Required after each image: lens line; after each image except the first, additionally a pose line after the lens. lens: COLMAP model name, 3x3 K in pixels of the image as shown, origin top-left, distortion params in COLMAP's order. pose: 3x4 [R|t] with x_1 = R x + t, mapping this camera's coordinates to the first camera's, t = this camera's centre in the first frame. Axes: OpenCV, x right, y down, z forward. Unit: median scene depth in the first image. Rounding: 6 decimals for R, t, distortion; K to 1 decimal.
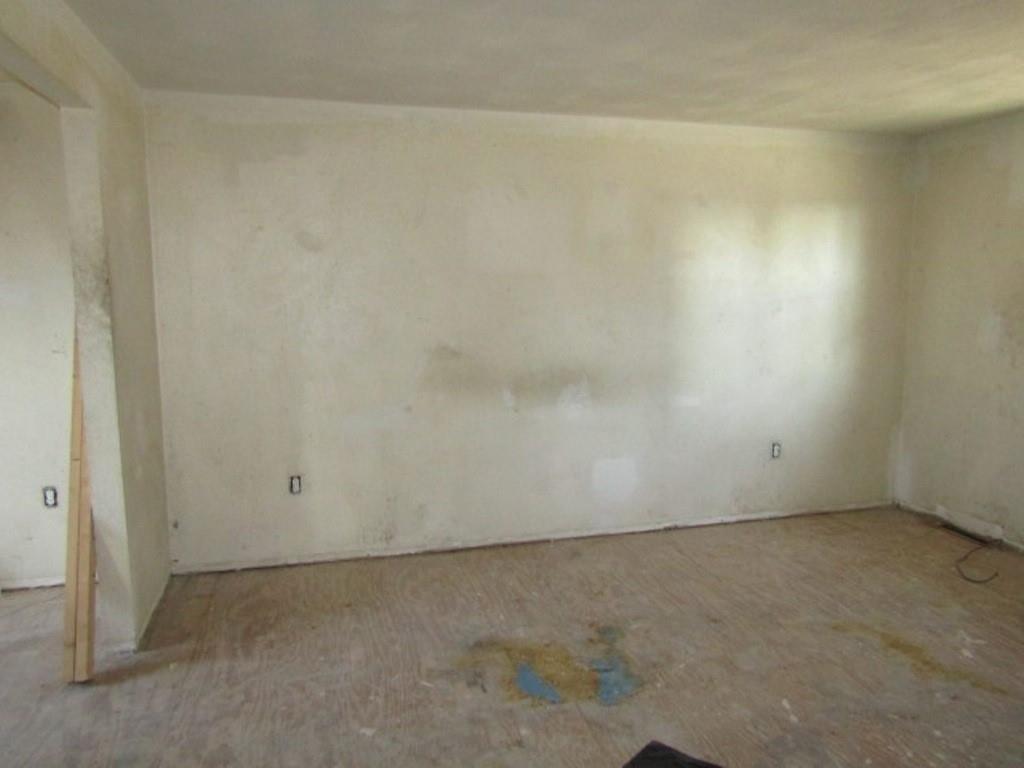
lens RADIAL K [[713.1, 0, 508.3], [0, 713.1, 384.2], [0, 0, 1]] dist [-0.020228, 0.003134]
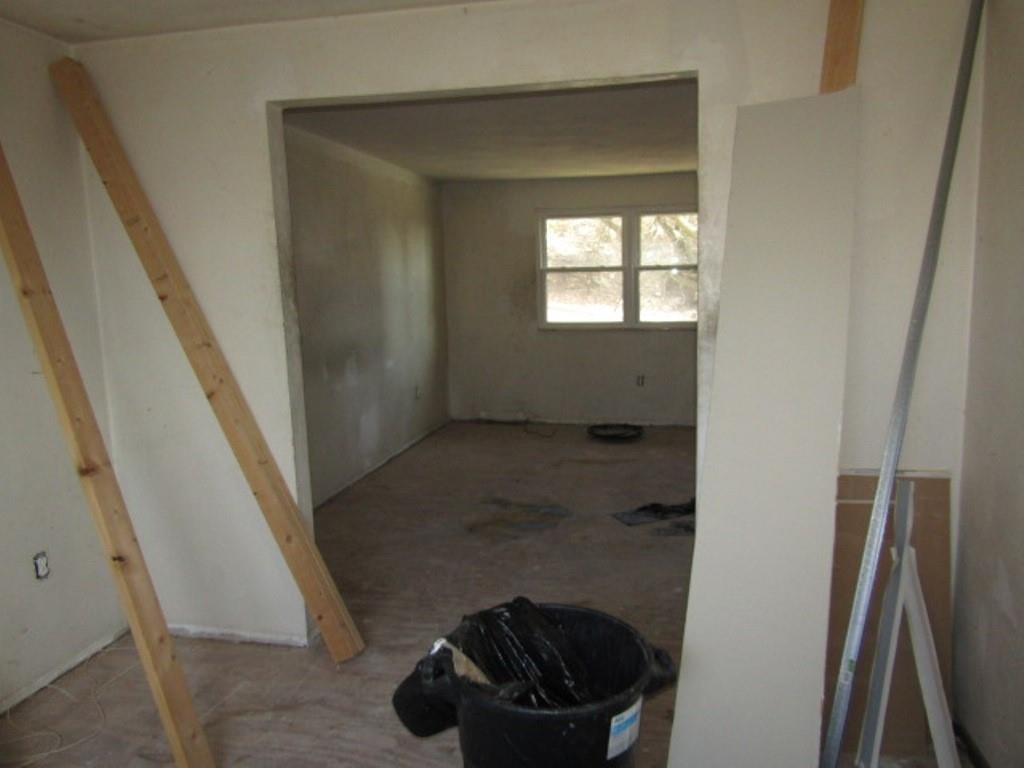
lens RADIAL K [[756.2, 0, 512.0], [0, 756.2, 384.0], [0, 0, 1]] dist [-0.114757, 0.002261]
pose [[0.426384, -0.129795, 0.895182, -0.945964], [0.129046, 0.988257, 0.081825, -0.026519], [-0.895290, 0.080631, 0.438126, 0.170049]]
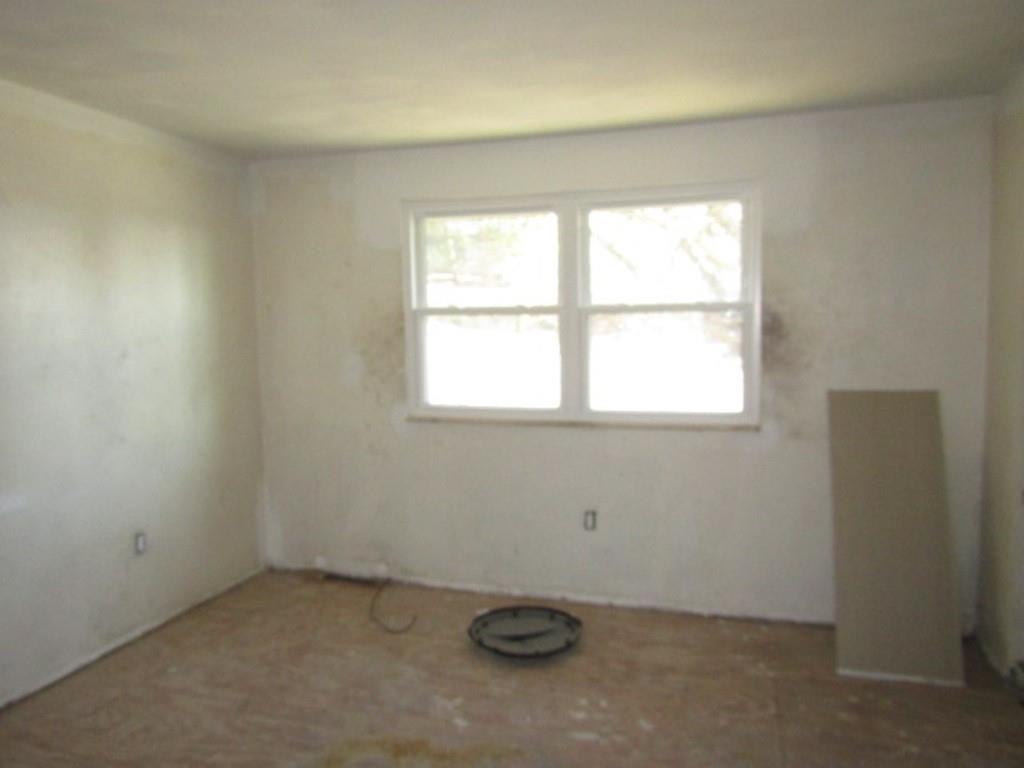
lens RADIAL K [[713.1, 0, 508.3], [0, 713.1, 384.2], [0, 0, 1]] dist [-0.020228, 0.003134]
pose [[0.515840, -0.067870, 0.853992, -0.051596], [0.112400, 0.993601, 0.011071, -0.039520], [-0.849279, 0.090278, 0.520168, 0.282326]]
